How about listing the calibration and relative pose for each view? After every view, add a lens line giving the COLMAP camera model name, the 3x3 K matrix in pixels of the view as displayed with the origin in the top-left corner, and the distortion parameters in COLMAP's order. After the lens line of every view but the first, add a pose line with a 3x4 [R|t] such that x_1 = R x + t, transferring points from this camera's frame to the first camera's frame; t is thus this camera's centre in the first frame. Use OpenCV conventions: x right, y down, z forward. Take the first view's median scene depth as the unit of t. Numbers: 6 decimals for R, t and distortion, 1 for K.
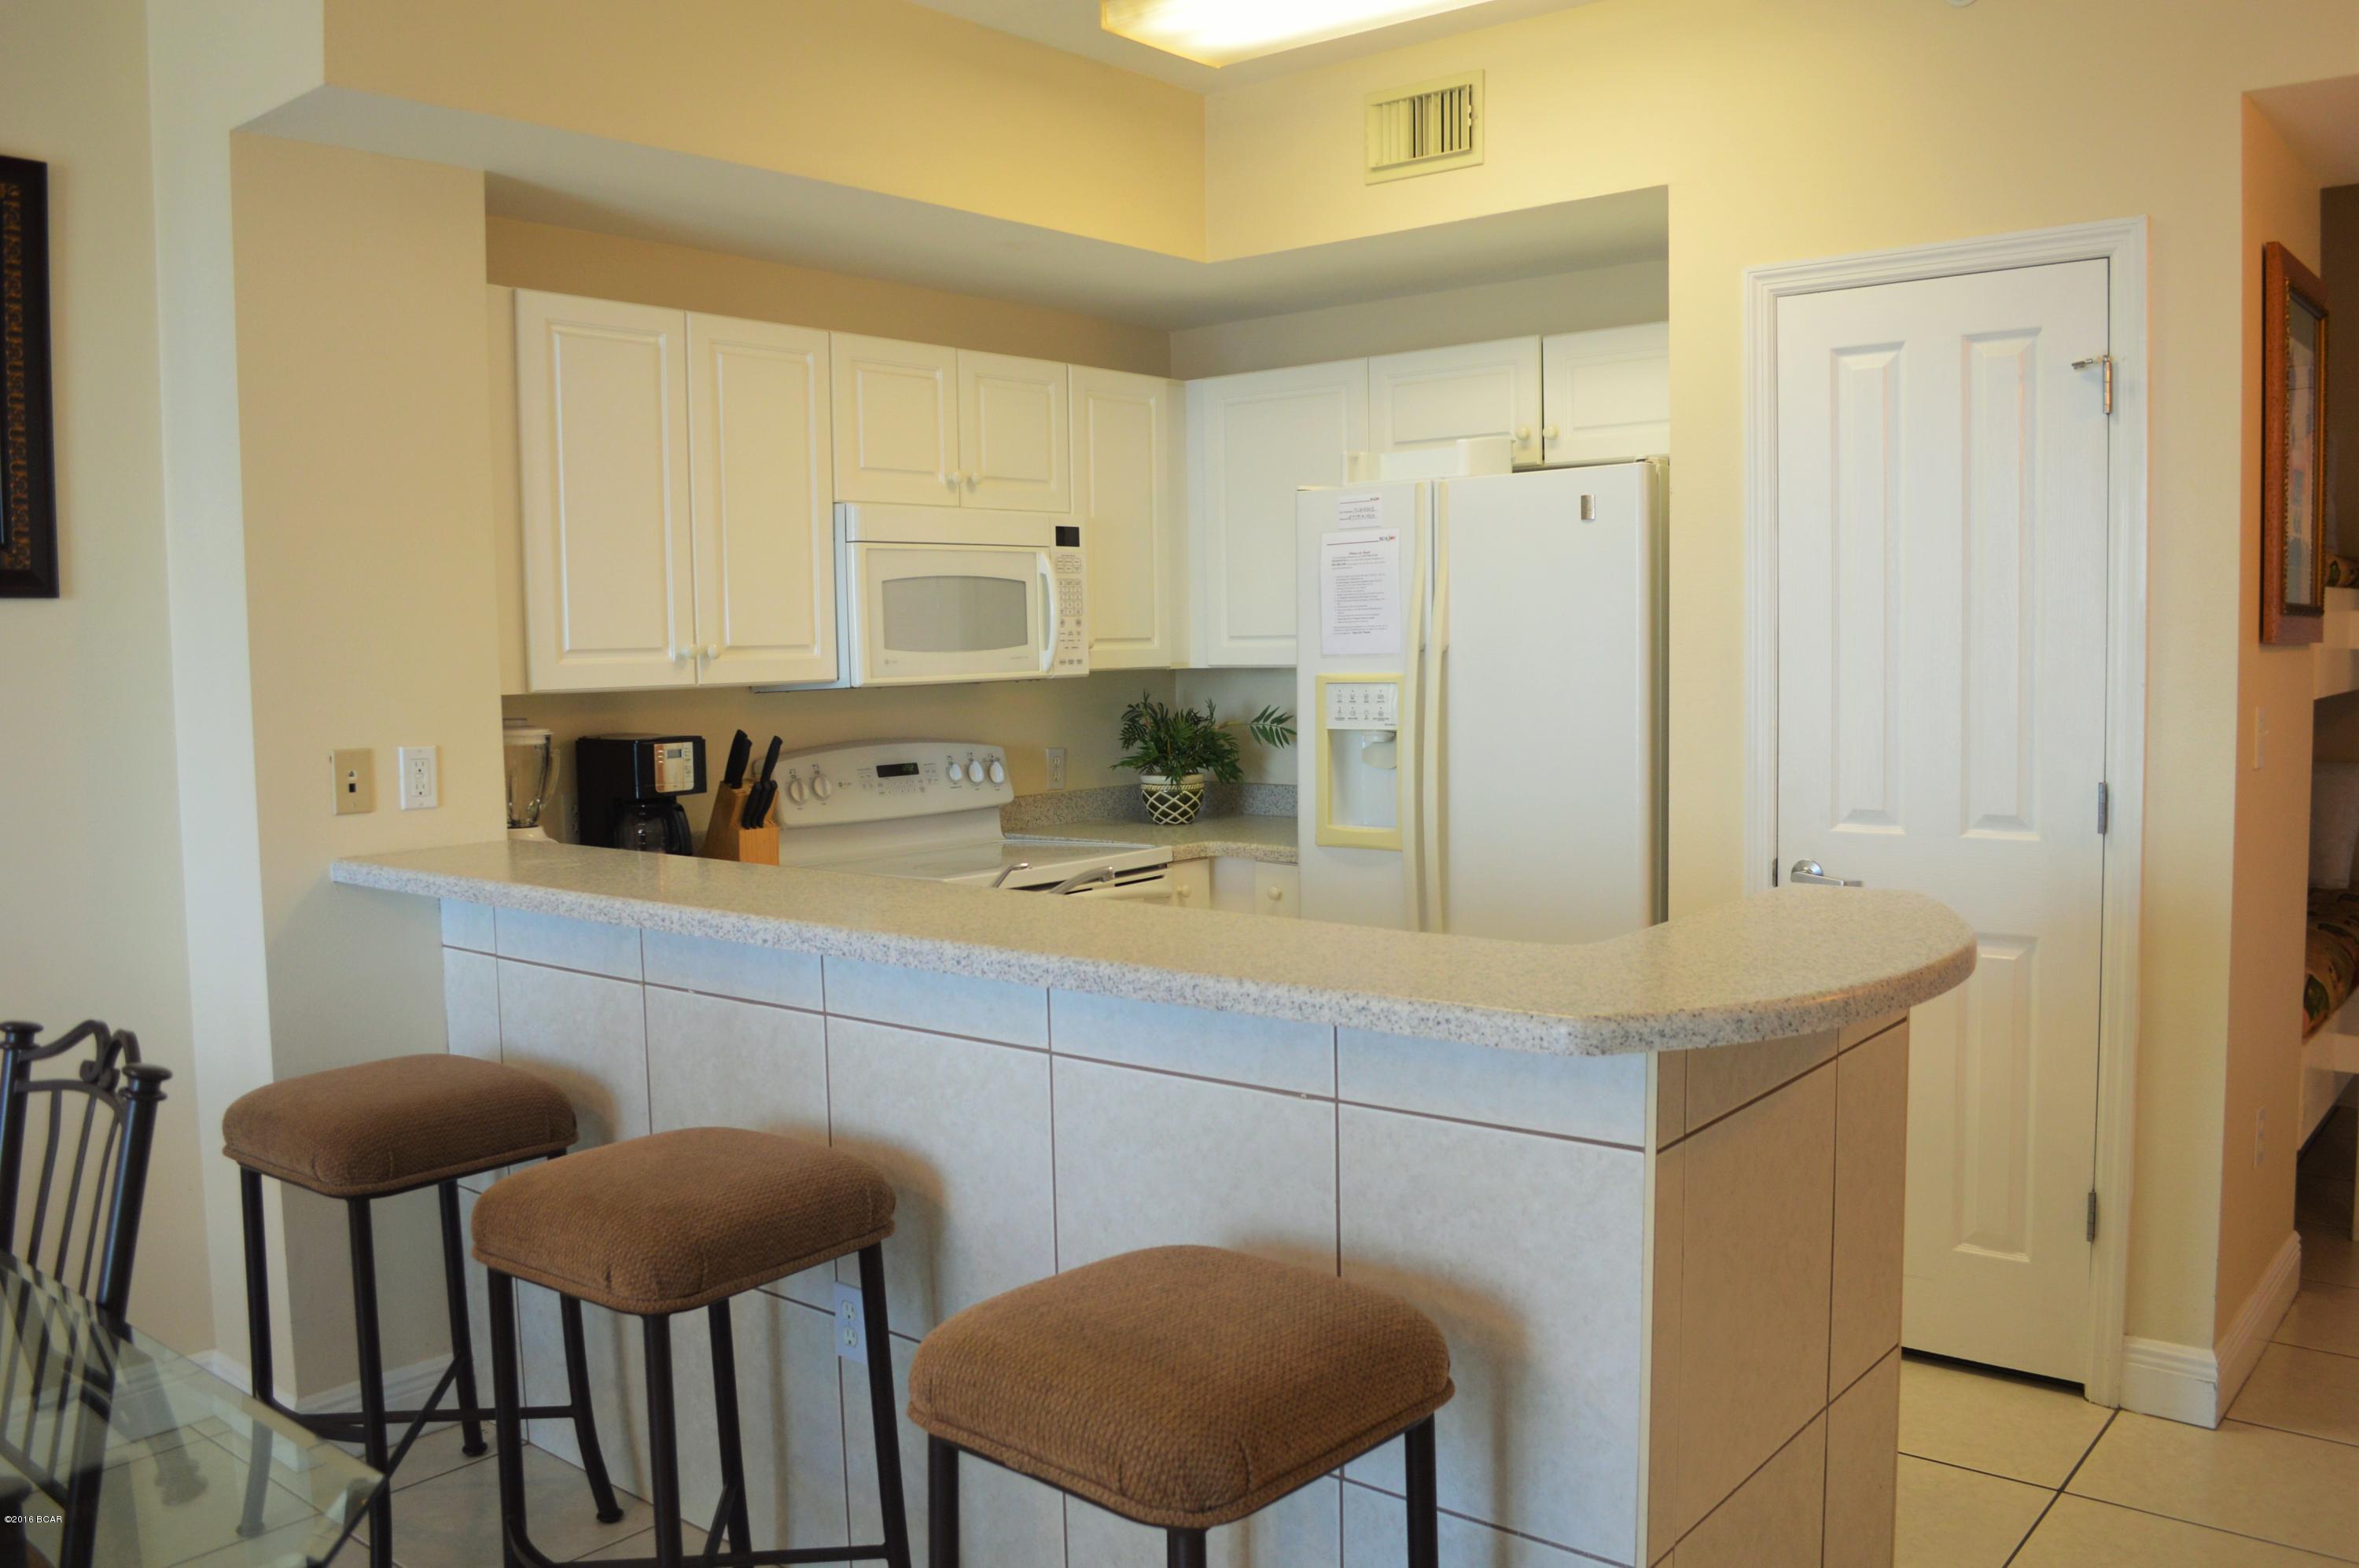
lens RADIAL K [[1876.9, 0, 1191.1], [0, 1876.9, 785.7], [0, 0, 1]] dist [-0.089534, 0.014959]
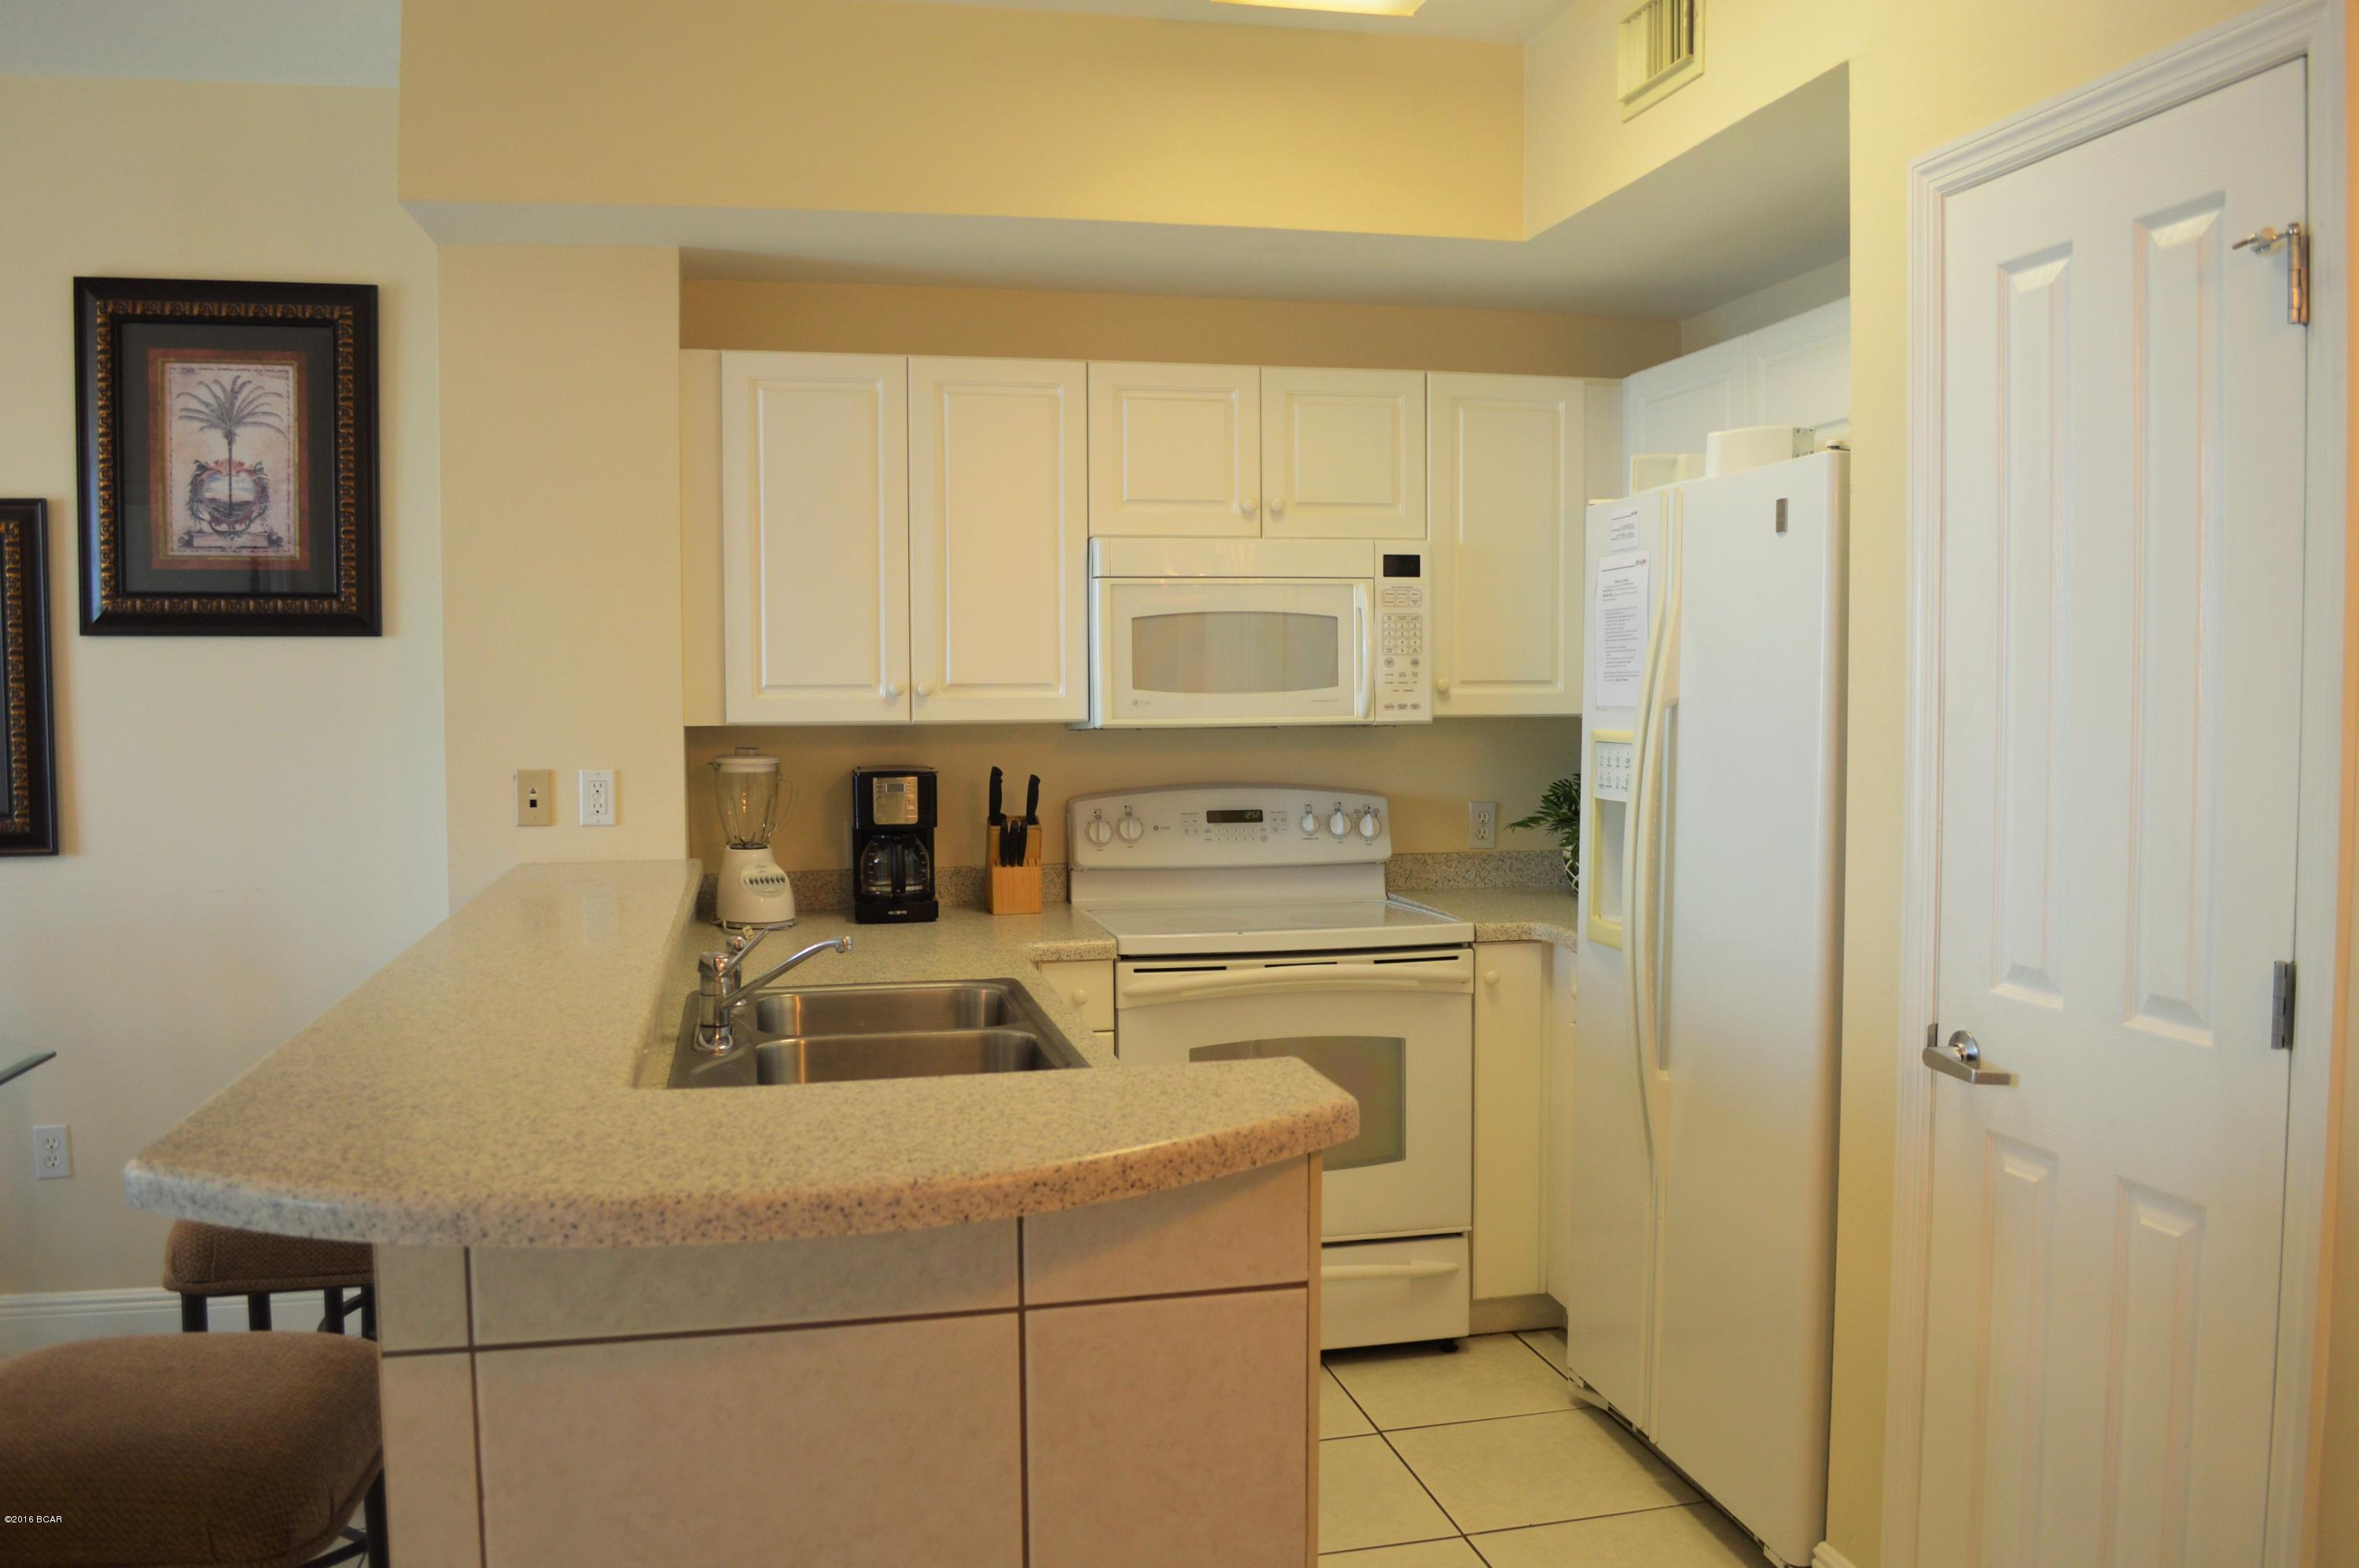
lens RADIAL K [[1868.6, 0, 1179.5], [0, 1868.6, 784.0], [0, 0, 1]] dist [-0.065832, -0.055786]
pose [[0.790459, 0.048895, -0.610560, 0.440521], [-0.057332, 0.998339, 0.005725, -0.031636], [0.609826, 0.030480, 0.791949, 0.261374]]
